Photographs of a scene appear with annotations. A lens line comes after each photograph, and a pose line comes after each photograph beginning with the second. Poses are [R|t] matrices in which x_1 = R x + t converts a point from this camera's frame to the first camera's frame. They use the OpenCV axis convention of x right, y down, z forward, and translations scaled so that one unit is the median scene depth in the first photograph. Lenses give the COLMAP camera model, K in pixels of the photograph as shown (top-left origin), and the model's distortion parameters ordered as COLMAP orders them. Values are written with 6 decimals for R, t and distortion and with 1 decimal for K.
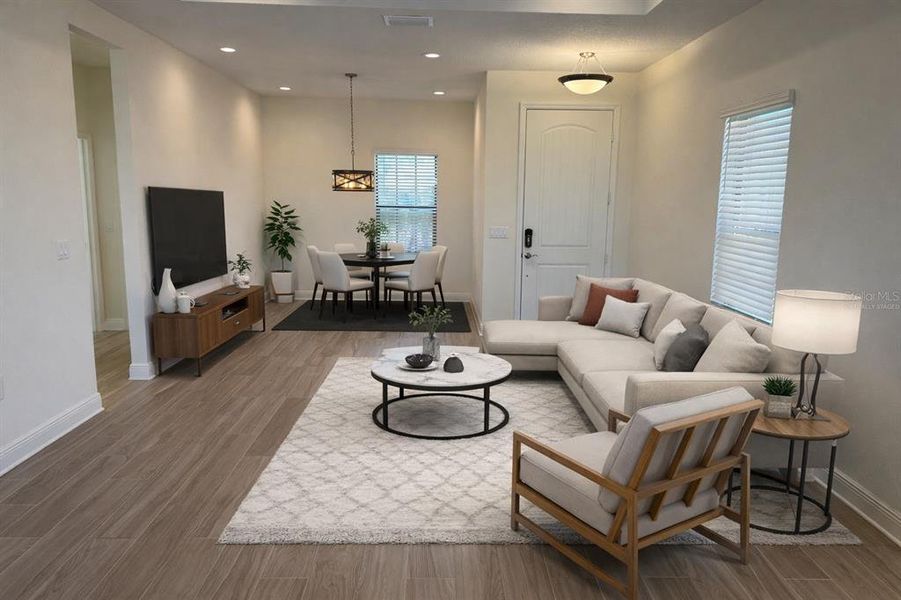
lens RADIAL K [[634.8, 0, 450.5], [0, 634.8, 300.0], [0, 0, 1]] dist [0.079616, 0.000012]
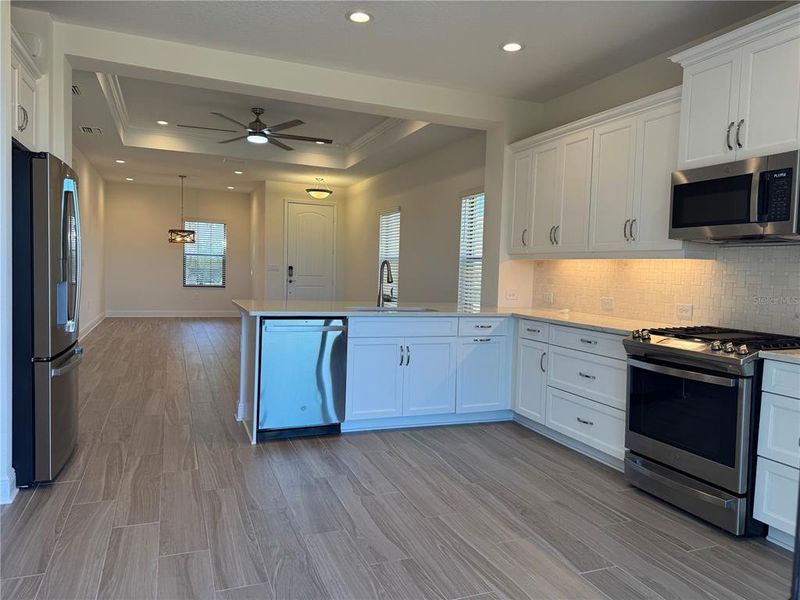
lens RADIAL K [[564.9, 0, 402.0], [0, 564.9, 297.3], [0, 0, 1]] dist [0.142764, -0.154091]
pose [[0.932929, -0.004670, 0.360030, -0.164914], [0.042881, 0.994241, -0.098219, 0.149620], [-0.357498, 0.107070, 0.927756, -0.608595]]
